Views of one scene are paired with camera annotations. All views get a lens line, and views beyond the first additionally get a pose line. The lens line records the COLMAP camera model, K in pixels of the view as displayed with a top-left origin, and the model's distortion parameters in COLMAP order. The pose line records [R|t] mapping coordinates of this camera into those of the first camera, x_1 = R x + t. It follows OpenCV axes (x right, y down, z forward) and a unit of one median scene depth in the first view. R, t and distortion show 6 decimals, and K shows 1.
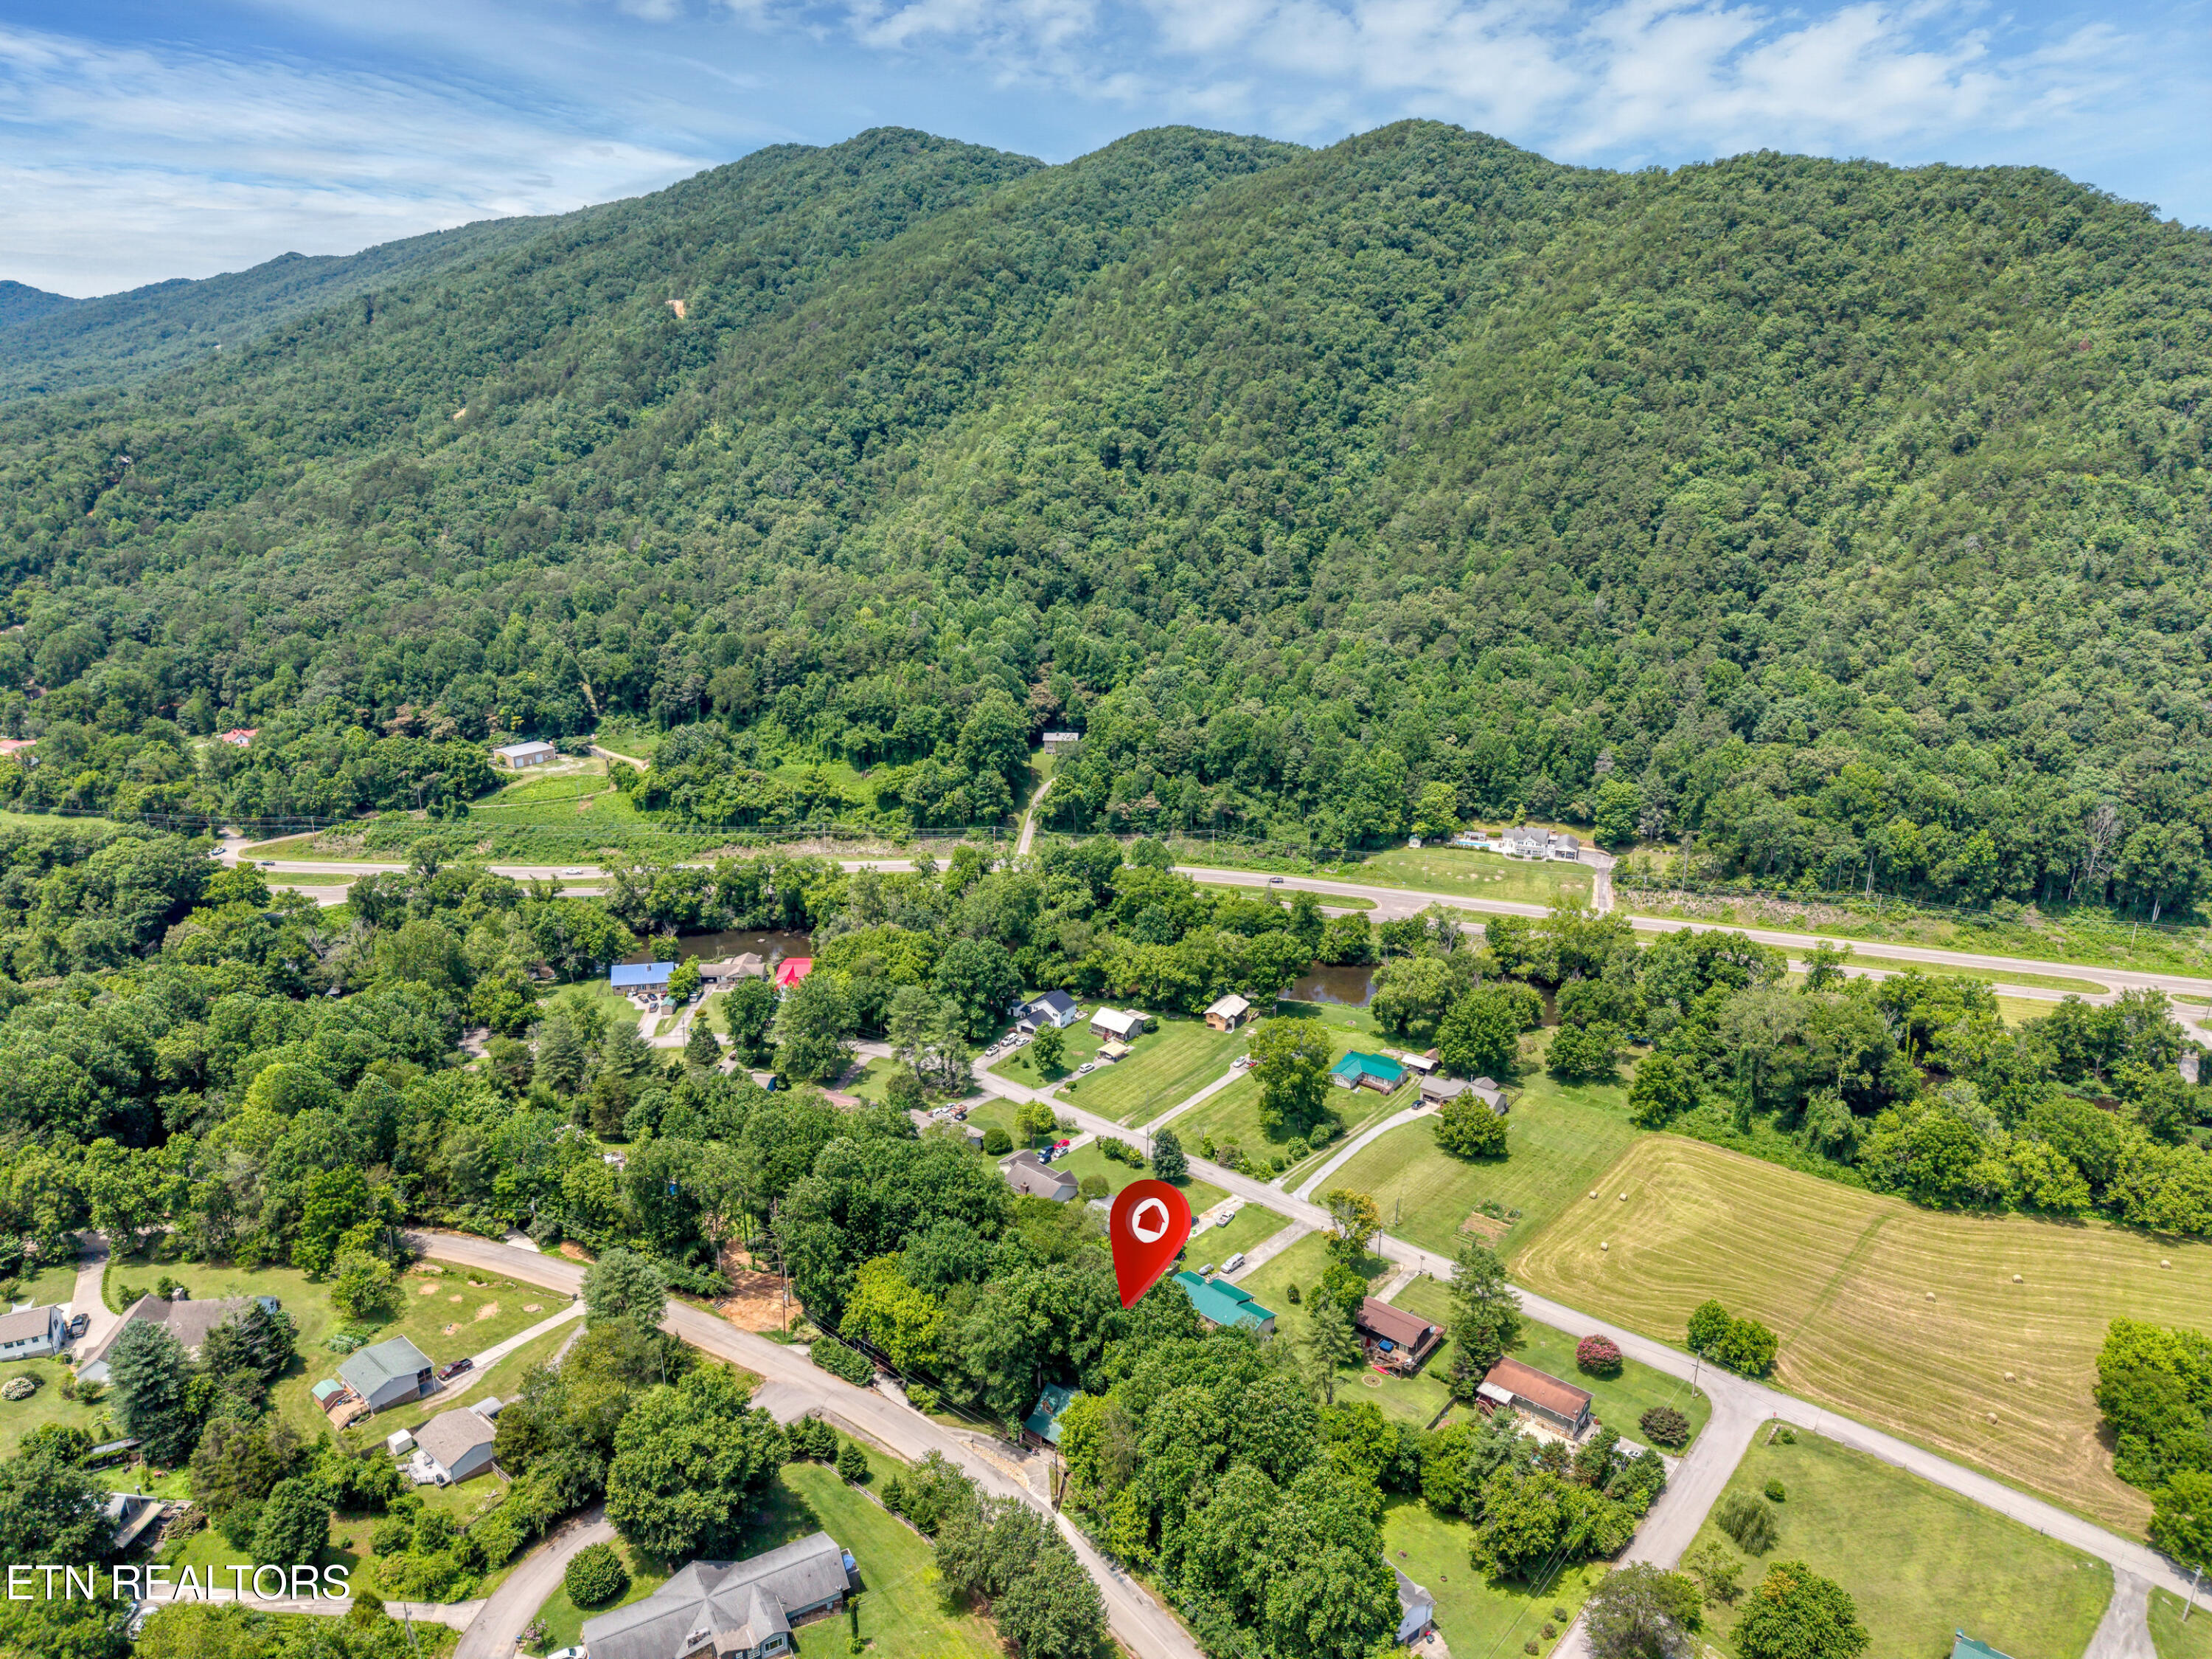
lens RADIAL K [[1513.3, 0, 1096.9], [0, 1513.3, 828.1], [0, 0, 1]] dist [0.031641, -0.034289]
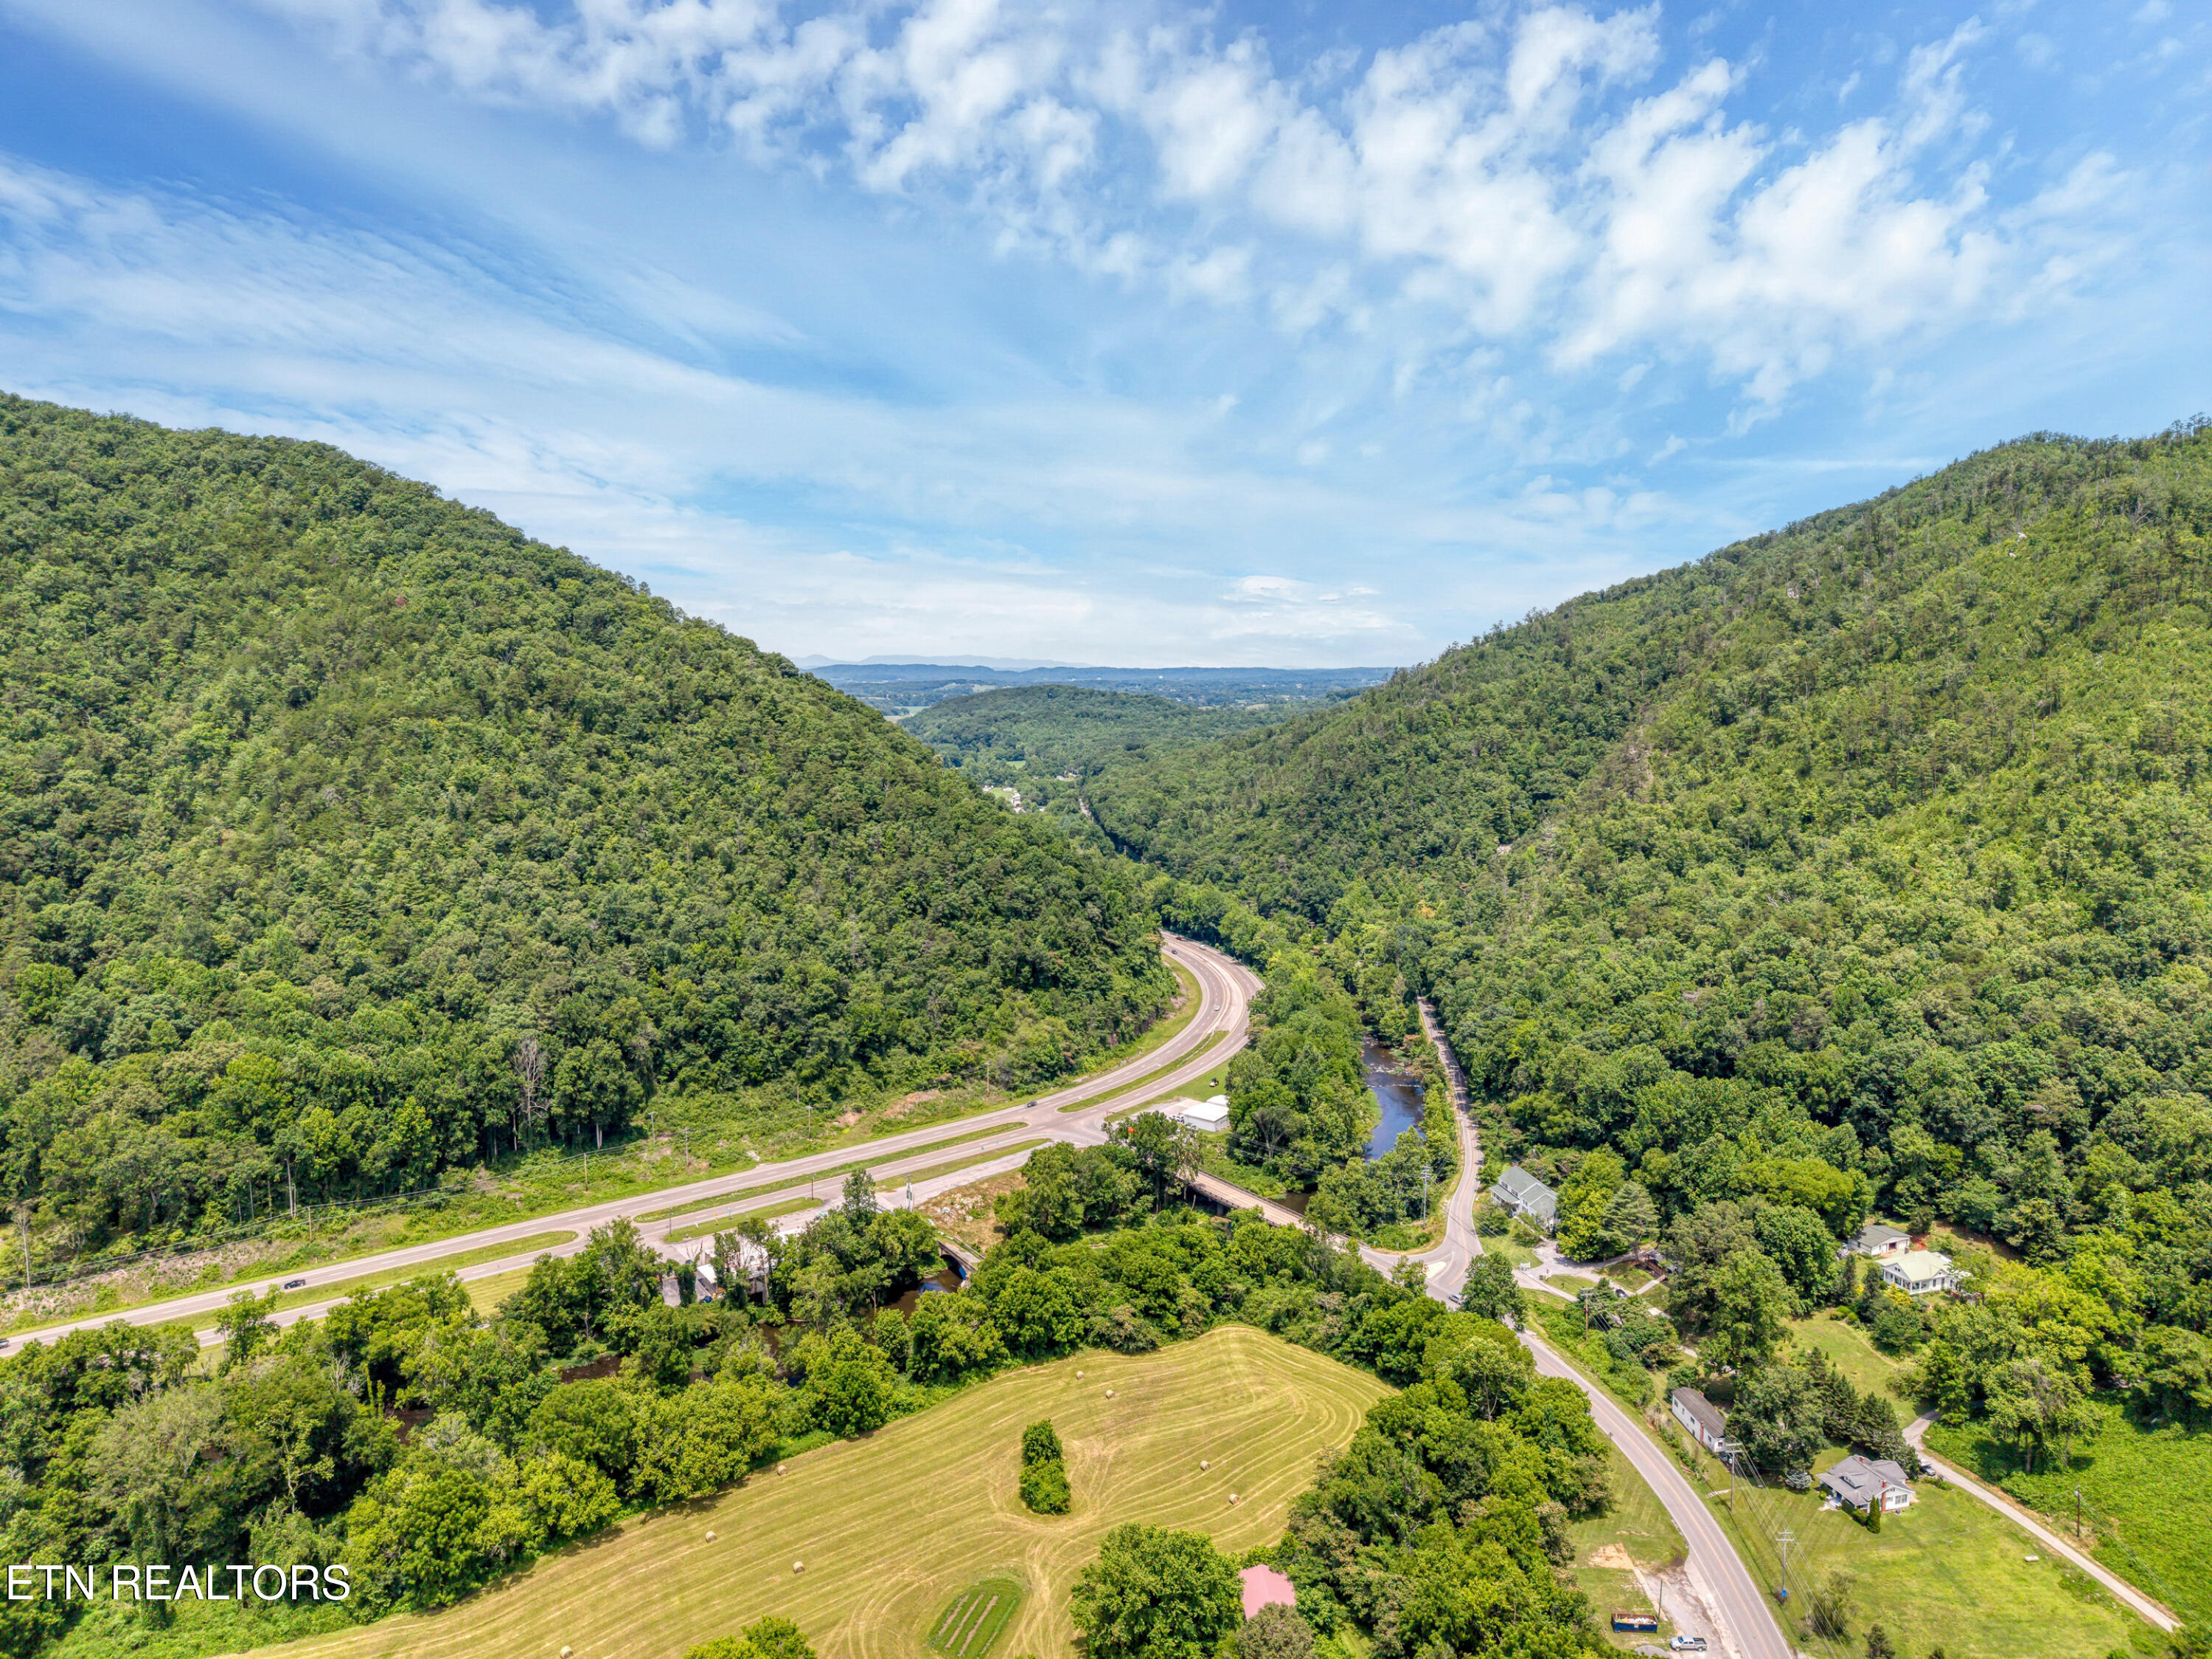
lens RADIAL K [[1513.3, 0, 1096.9], [0, 1513.3, 828.1], [0, 0, 1]] dist [0.031641, -0.034289]
pose [[0.564846, -0.097709, 0.819391, 0.100764], [0.259987, 0.963467, -0.064332, 0.009908], [-0.783170, 0.249369, 0.569614, 0.151504]]
